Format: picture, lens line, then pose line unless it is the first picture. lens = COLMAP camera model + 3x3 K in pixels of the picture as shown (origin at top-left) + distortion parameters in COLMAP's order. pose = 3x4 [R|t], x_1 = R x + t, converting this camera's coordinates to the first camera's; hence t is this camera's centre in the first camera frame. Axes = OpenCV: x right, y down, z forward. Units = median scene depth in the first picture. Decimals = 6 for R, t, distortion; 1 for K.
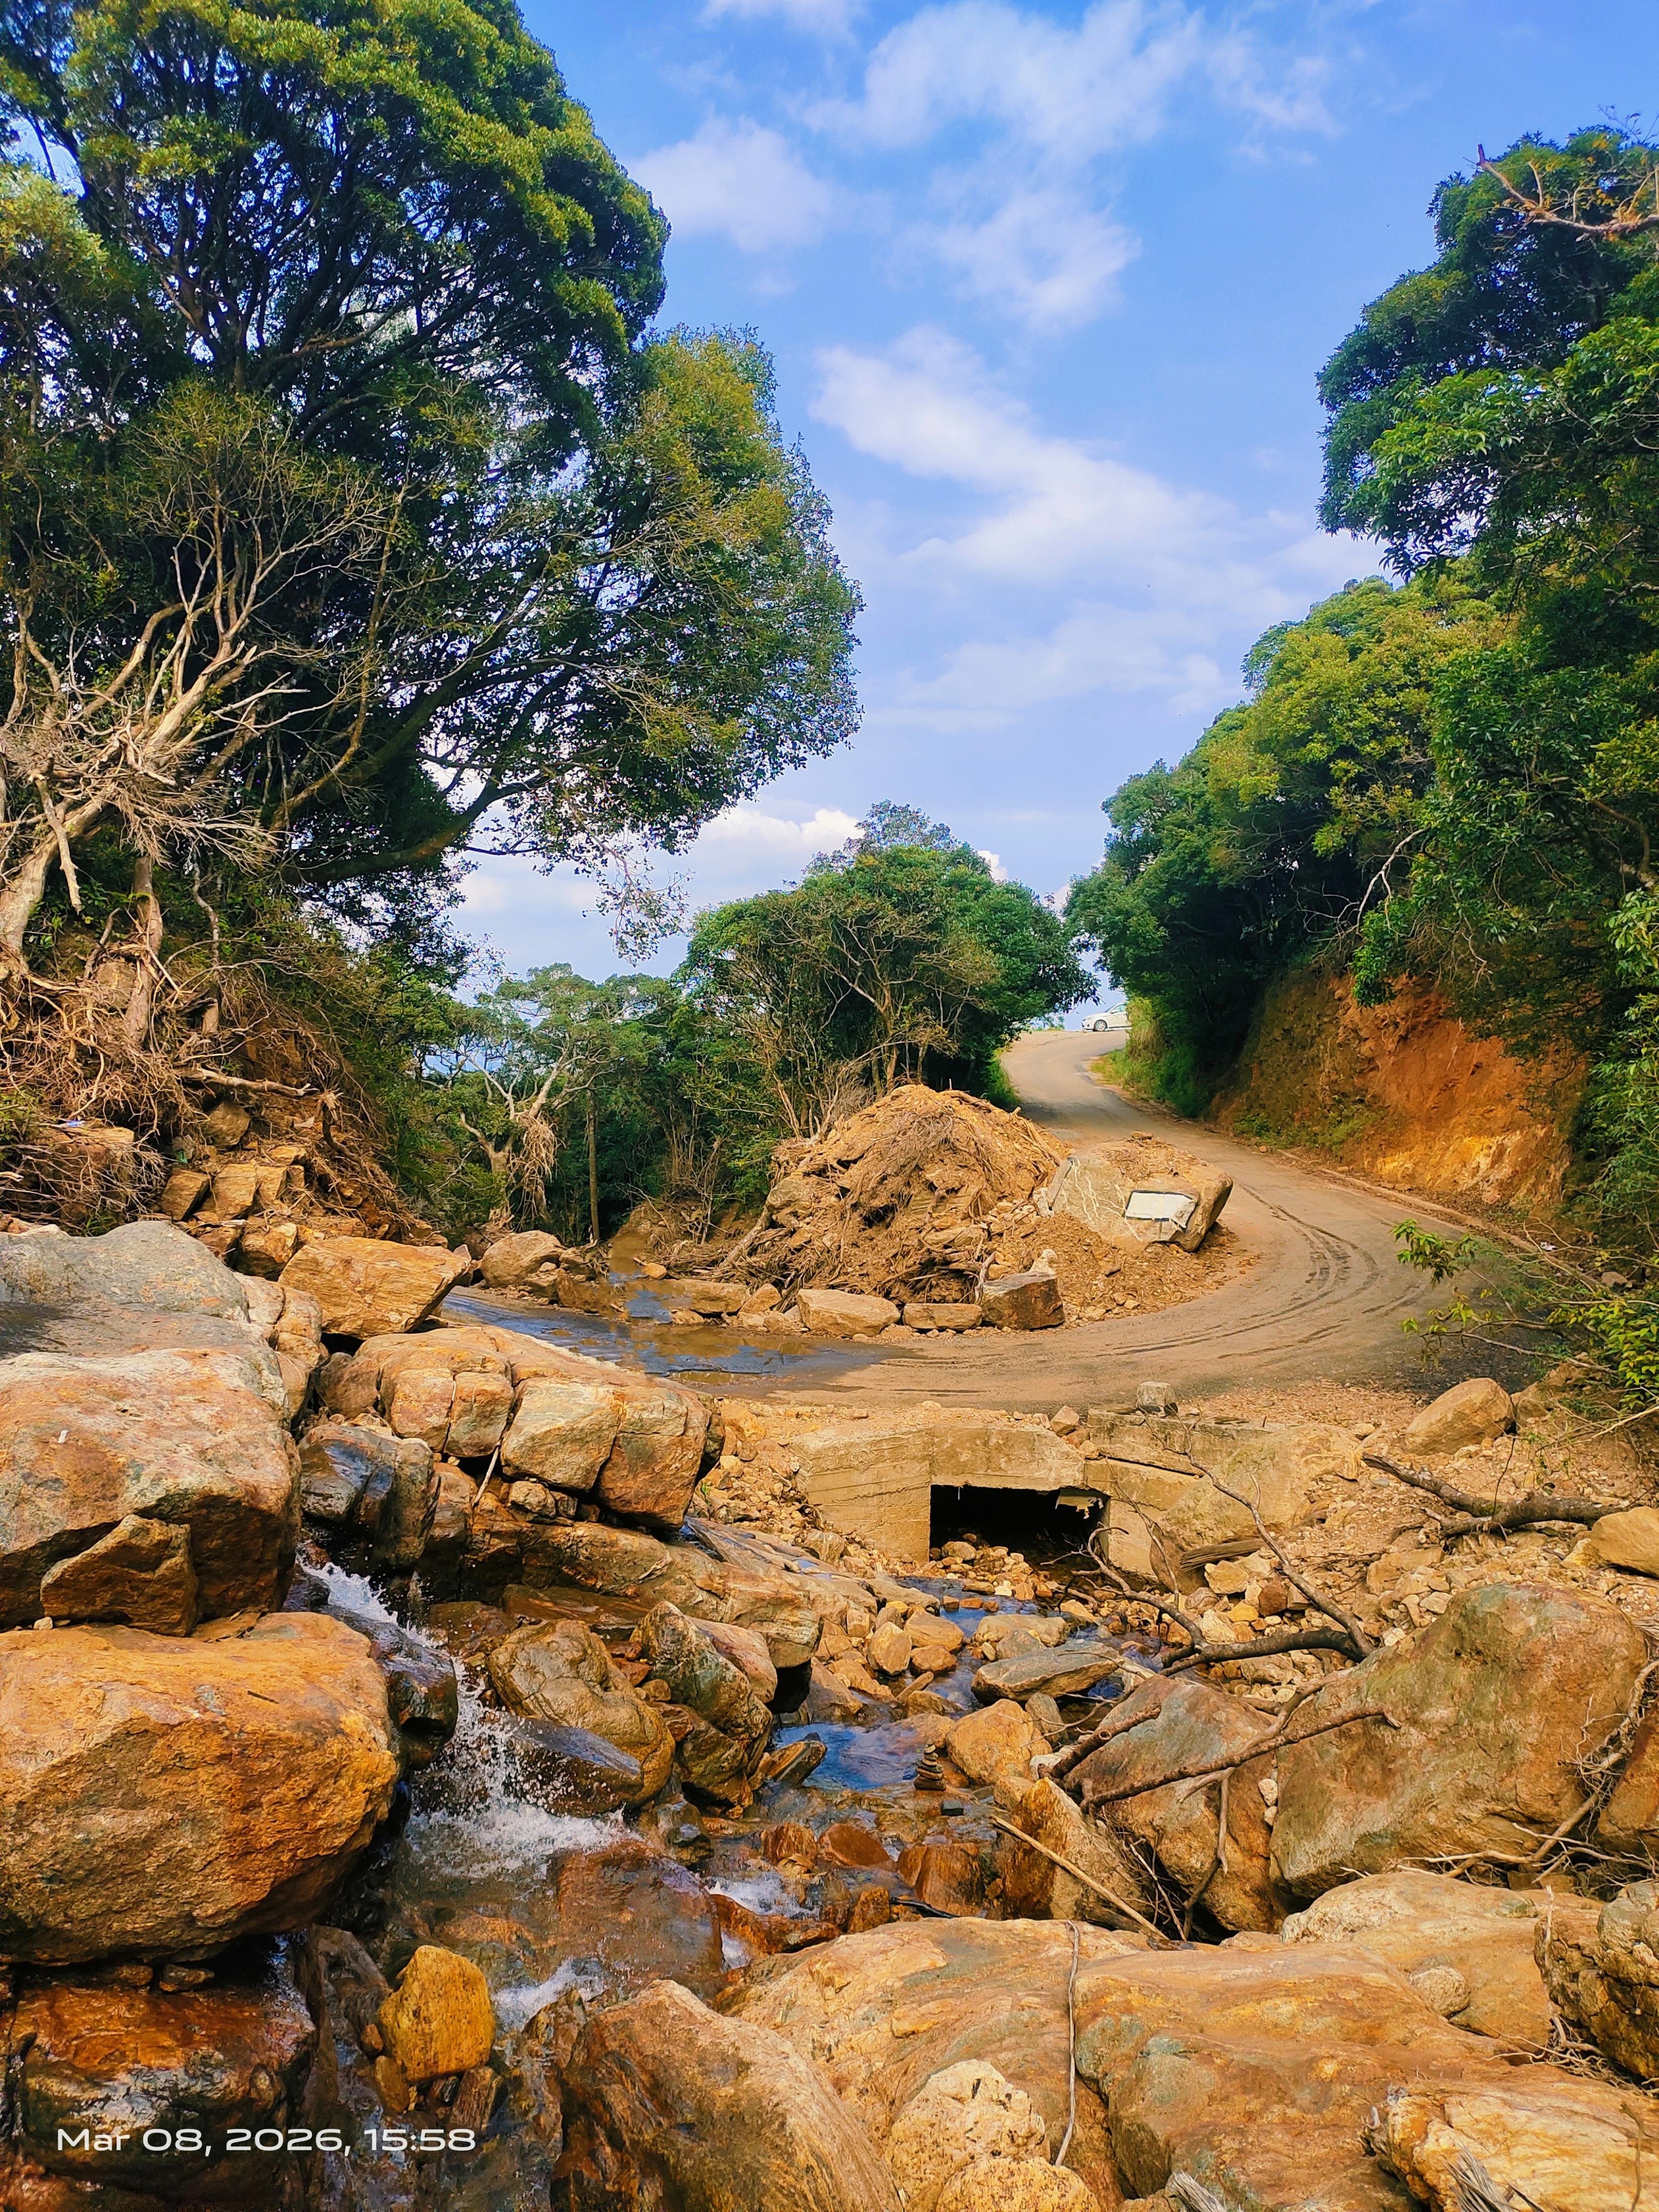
lens RADIAL K [[1616.9, 0, 828.8], [0, 1616.9, 1105.7], [0, 0, 1]] dist [0.046745, -0.044702]
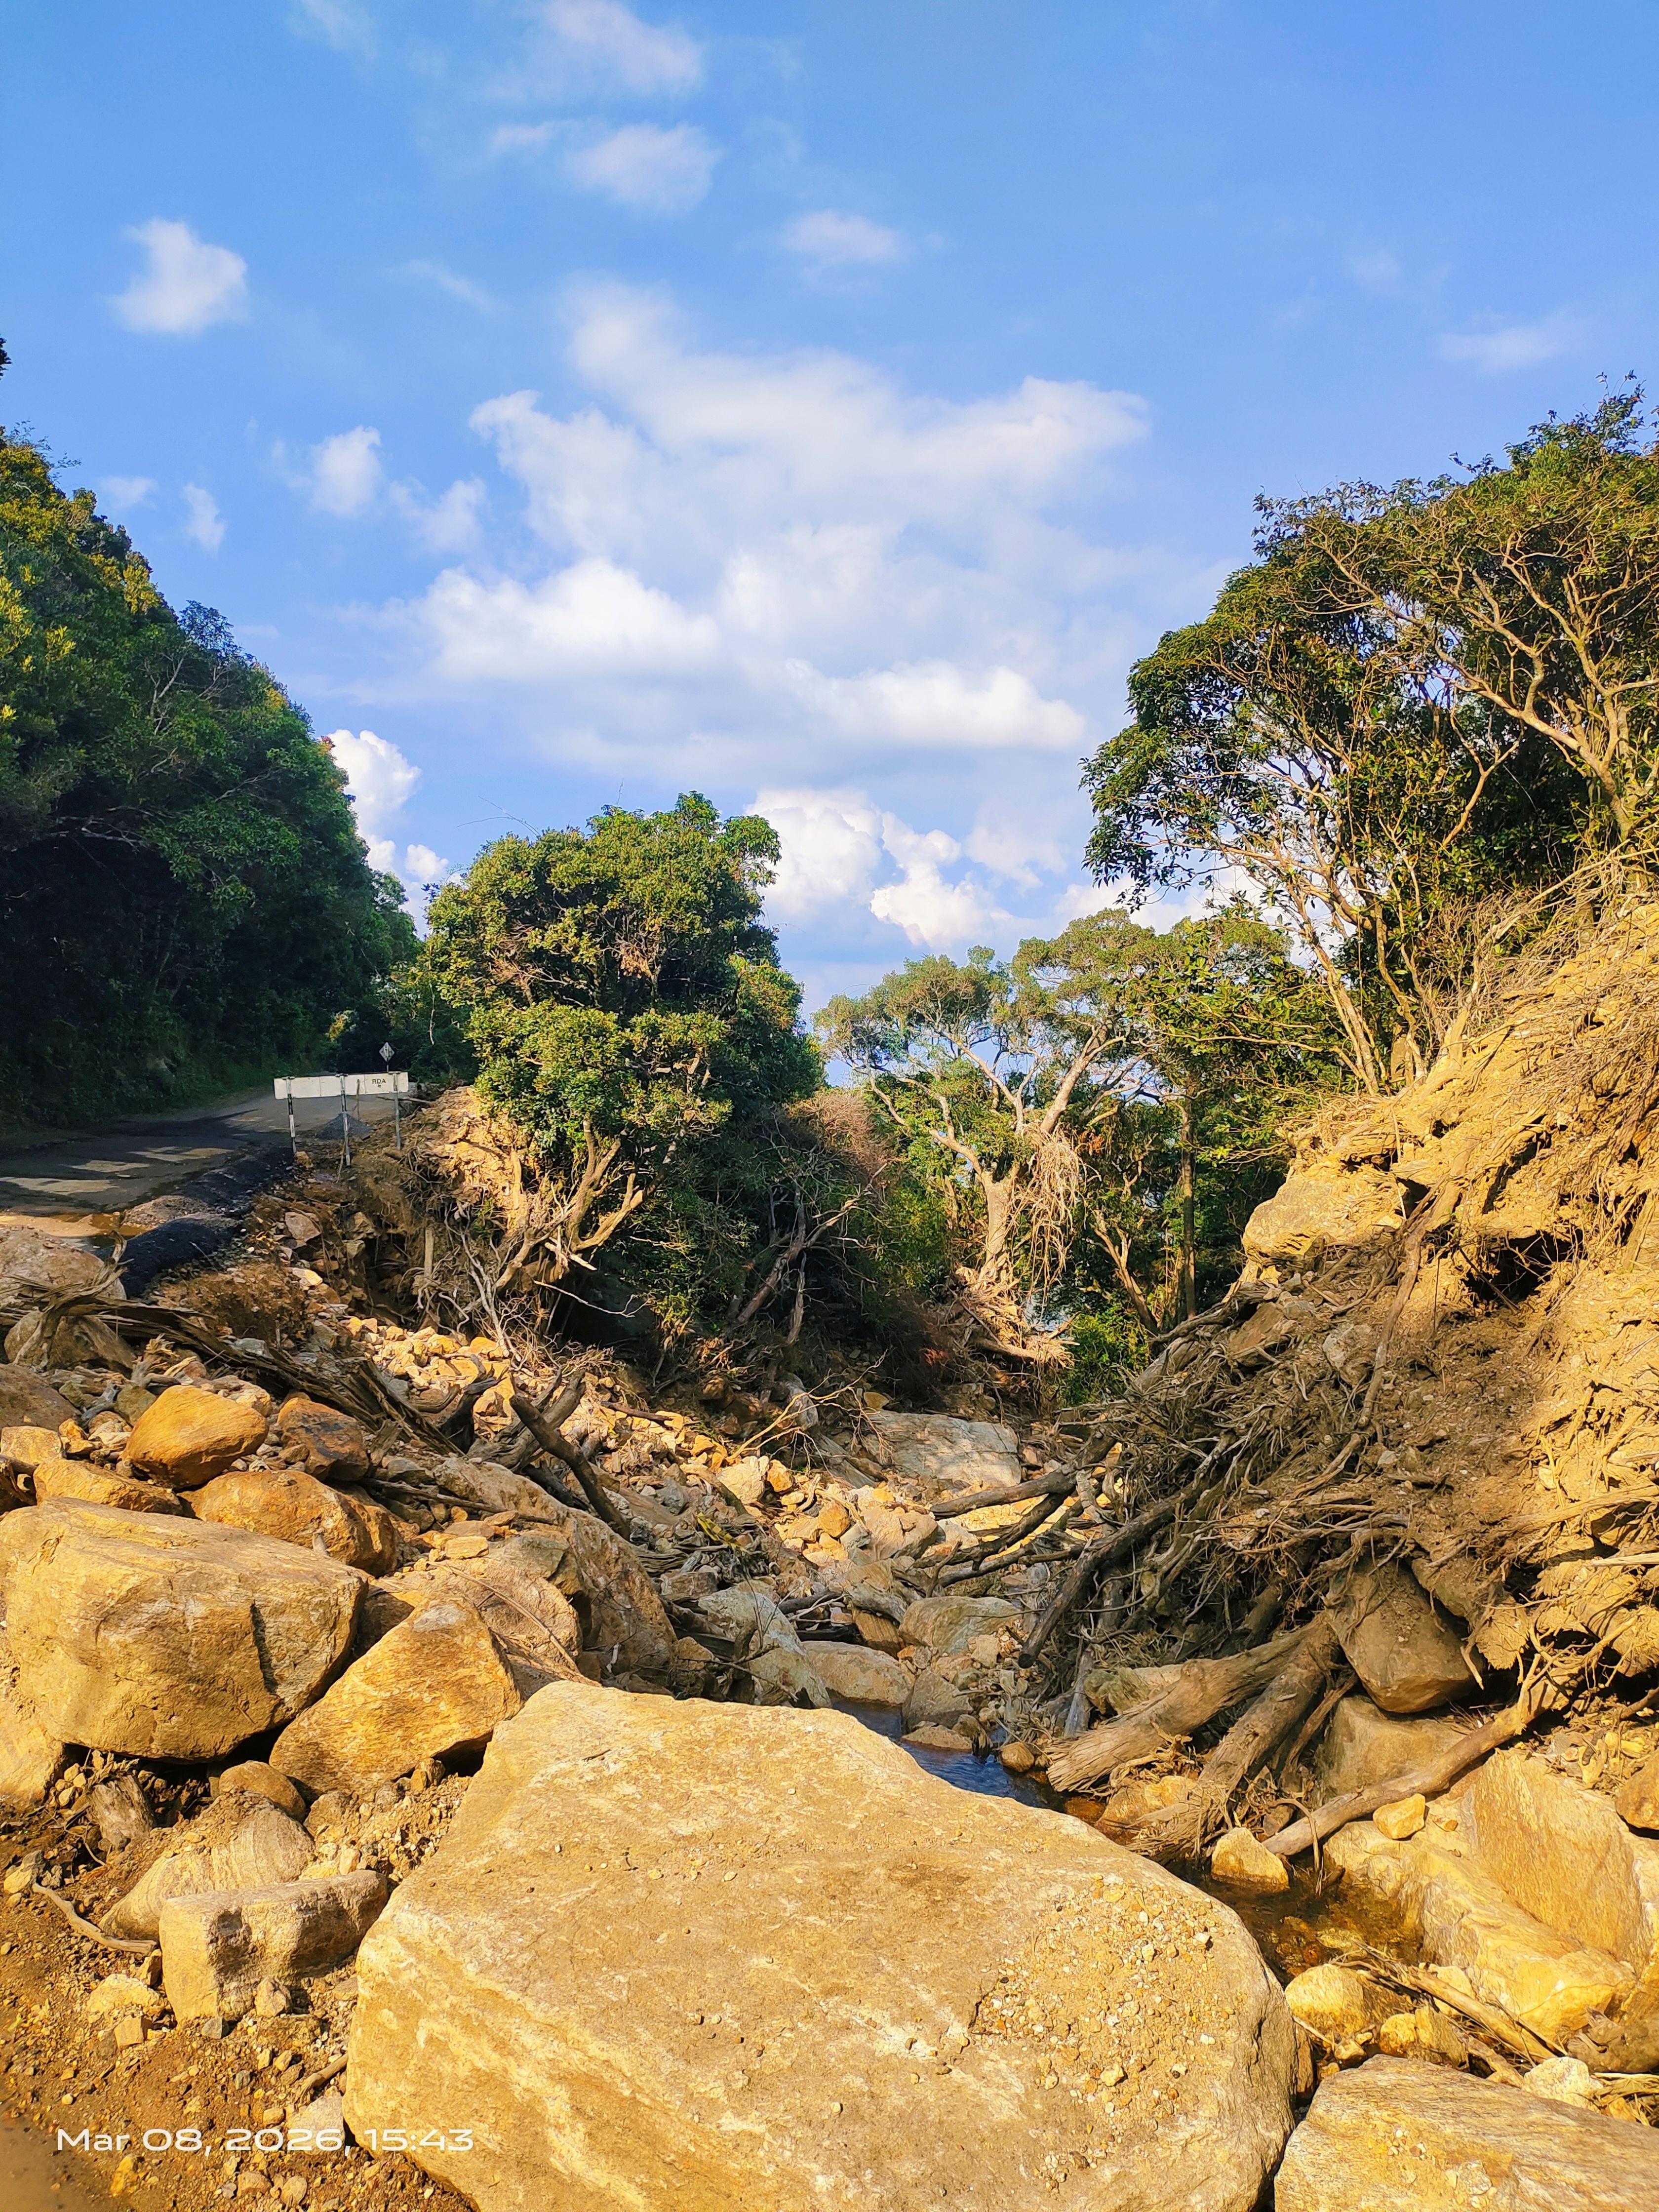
lens RADIAL K [[1616.9, 0, 831.3], [0, 1616.9, 1110.2], [0, 0, 1]] dist [0.046745, -0.044702]
pose [[0.904116, 0.011805, -0.427123, 0.034065], [-0.032497, 0.998623, -0.041189, 0.043866], [0.426049, 0.051120, 0.903255, 0.546591]]
